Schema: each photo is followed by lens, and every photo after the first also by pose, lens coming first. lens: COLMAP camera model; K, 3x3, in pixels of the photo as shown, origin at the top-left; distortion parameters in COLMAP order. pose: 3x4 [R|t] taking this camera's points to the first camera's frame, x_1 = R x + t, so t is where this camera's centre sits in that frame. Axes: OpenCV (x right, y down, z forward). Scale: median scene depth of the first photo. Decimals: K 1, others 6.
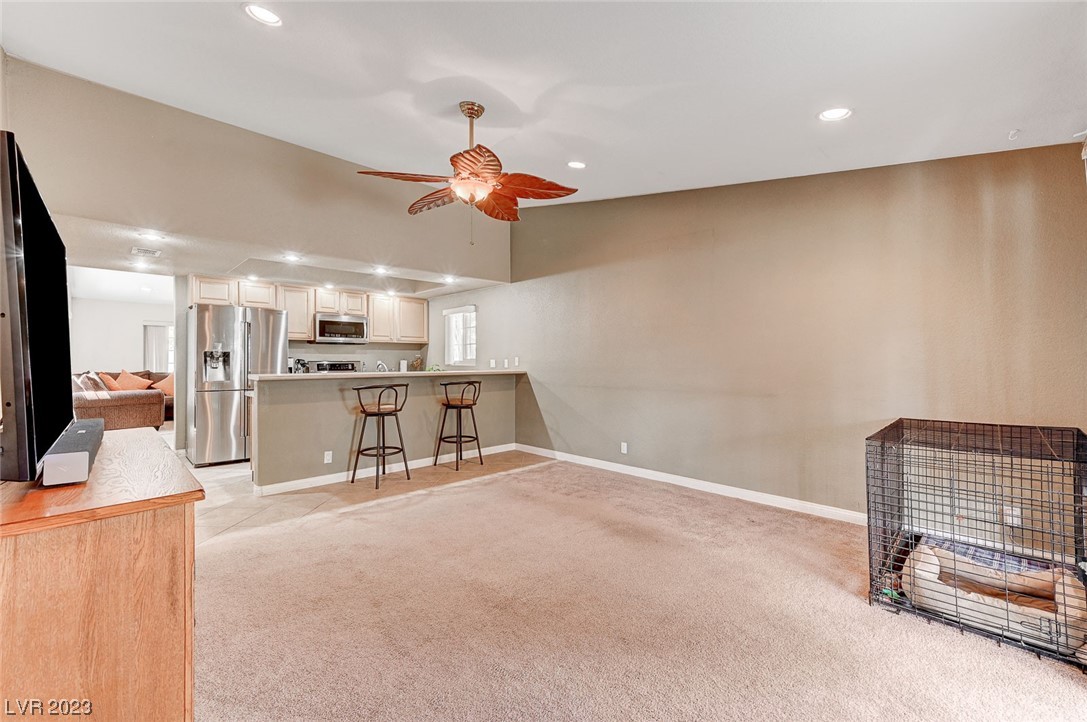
lens RADIAL K [[453.3, 0, 543.5], [0, 453.3, 361.0], [0, 0, 1]] dist [0.023712, 0.000121]
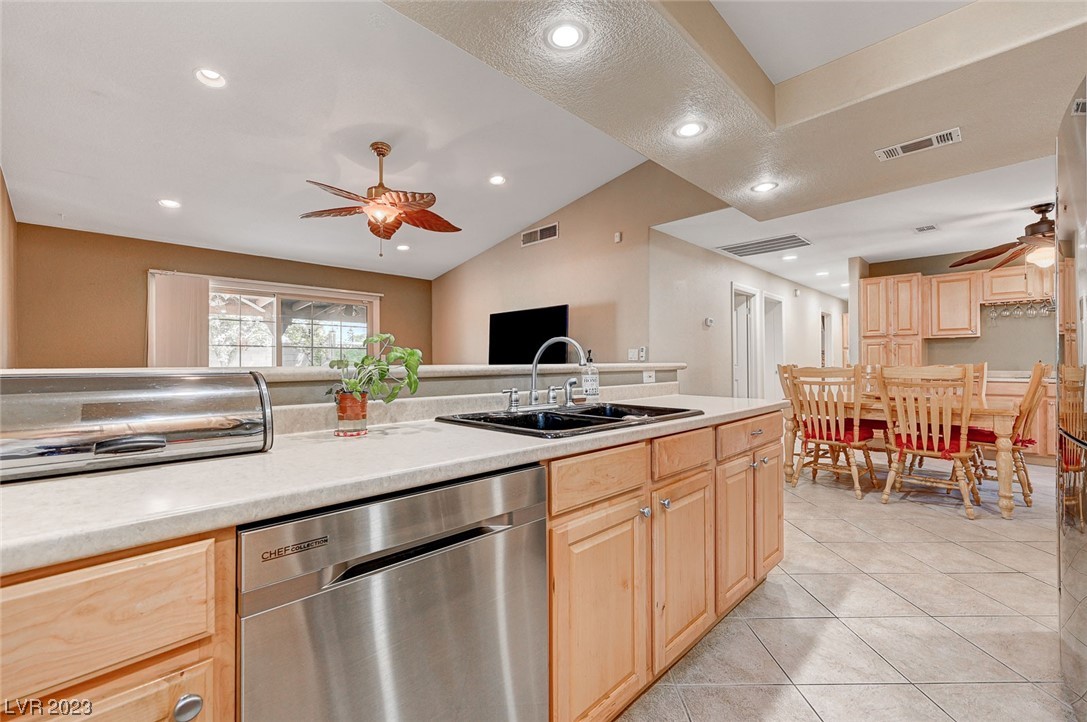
lens RADIAL K [[467.5, 0, 546.4], [0, 467.5, 357.5], [0, 0, 1]] dist [0.001157, 0.000308]
pose [[-0.999757, 0.004884, -0.021516, -0.285292], [0.005119, 0.999927, -0.010918, 0.018685], [0.021462, -0.011026, -0.999709, 1.125779]]
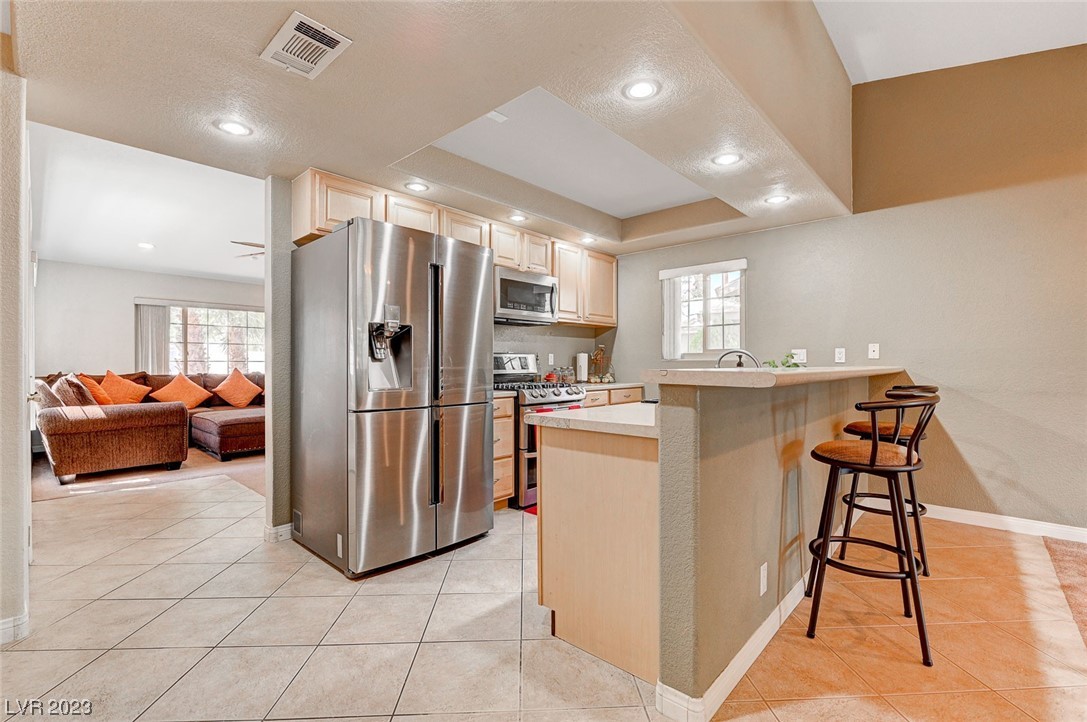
lens RADIAL K [[477.1, 0, 545.3], [0, 477.1, 366.3], [0, 0, 1]] dist [-0.012718, 0.000385]
pose [[0.997732, -0.002053, 0.067287, -0.497248], [0.001824, 0.999992, 0.003466, 0.017077], [-0.067294, -0.003336, 0.997728, 0.433127]]
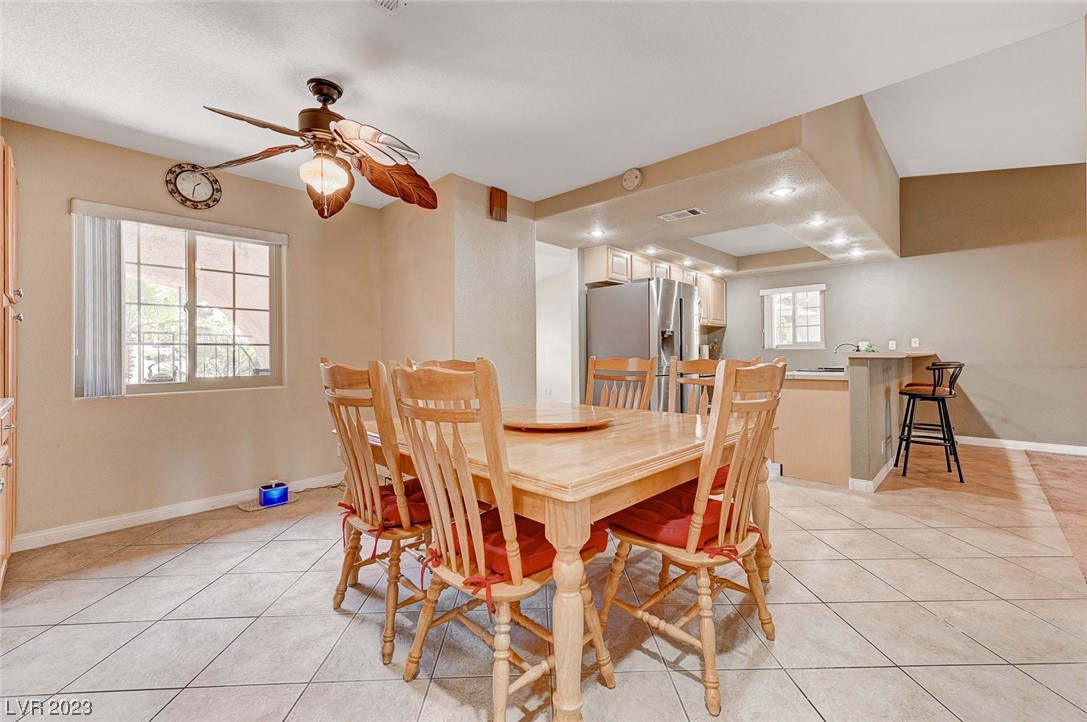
lens RADIAL K [[461.2, 0, 543.0], [0, 461.2, 353.2], [0, 0, 1]] dist [0.012133, -0.000059]
pose [[0.998605, -0.007790, 0.052215, -0.843020], [0.008103, 0.999950, -0.005787, 0.021542], [-0.052167, 0.006202, 0.998619, 0.102127]]
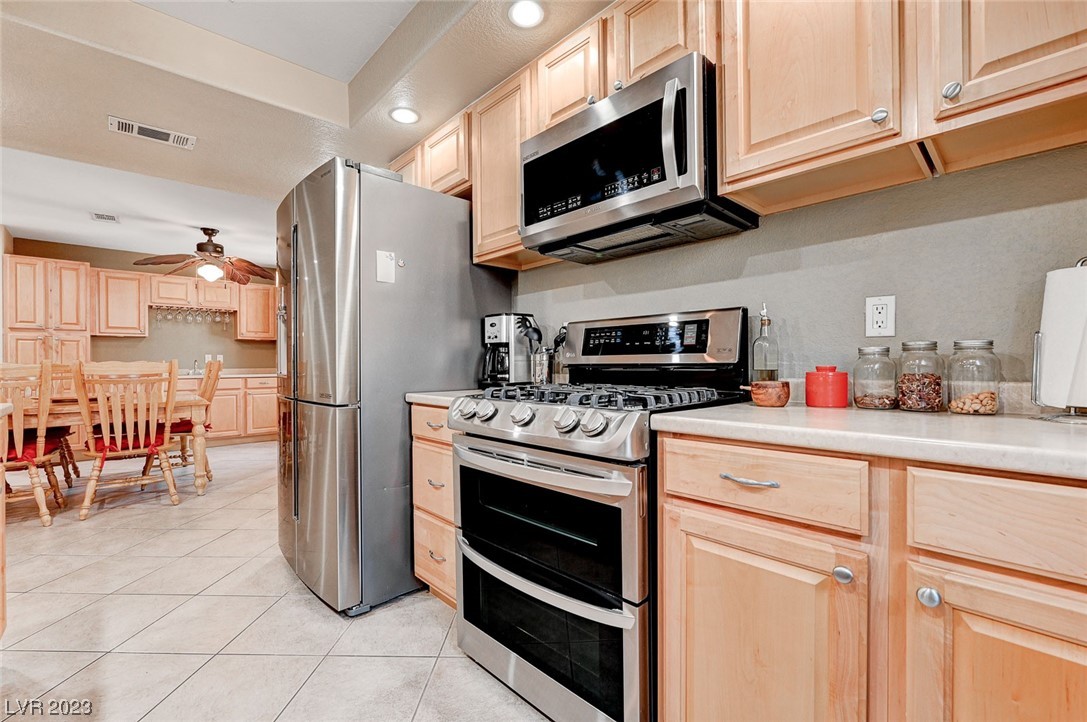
lens RADIAL K [[462.2, 0, 545.7], [0, 462.2, 364.5], [0, 0, 1]] dist [0.017200, -0.000016]
pose [[-0.022548, 0.007694, -0.999716, -0.223355], [0.009060, 0.999931, 0.007491, 0.028033], [0.999705, -0.008889, -0.022616, 1.067945]]
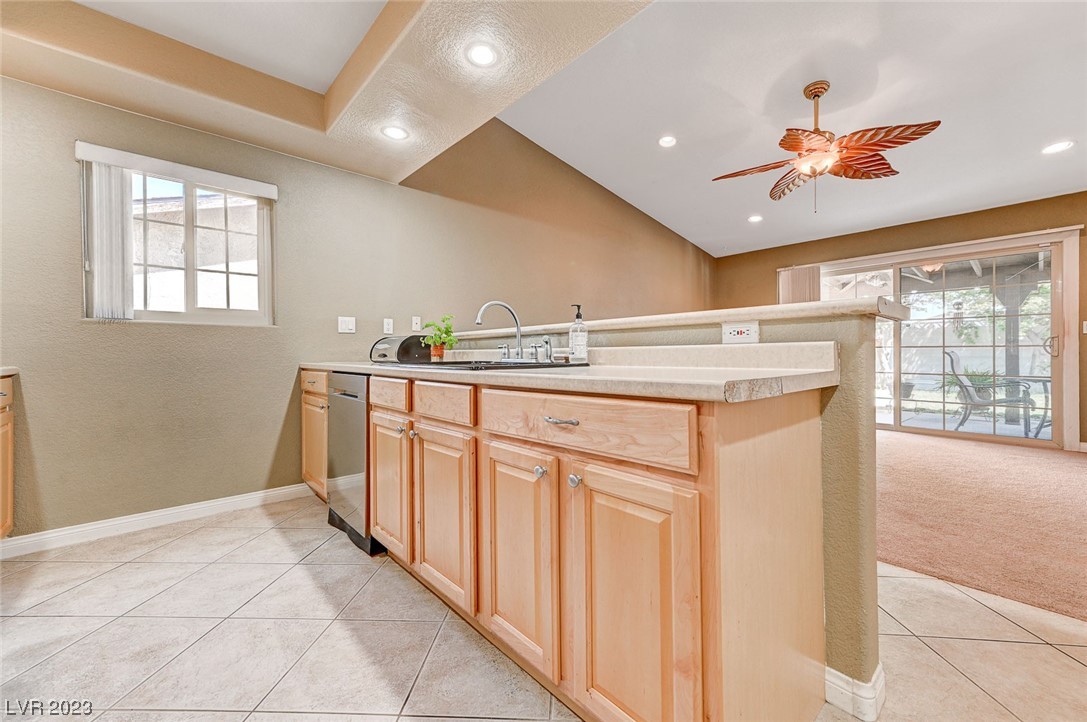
lens RADIAL K [[440.2, 0, 552.5], [0, 440.2, 355.1], [0, 0, 1]] dist [0.027096, 0.000117]
pose [[0.024621, 0.000021, 0.999697, -0.618386], [0.007203, 0.999974, -0.000199, 0.042861], [-0.999671, 0.007206, 0.024620, 0.795560]]
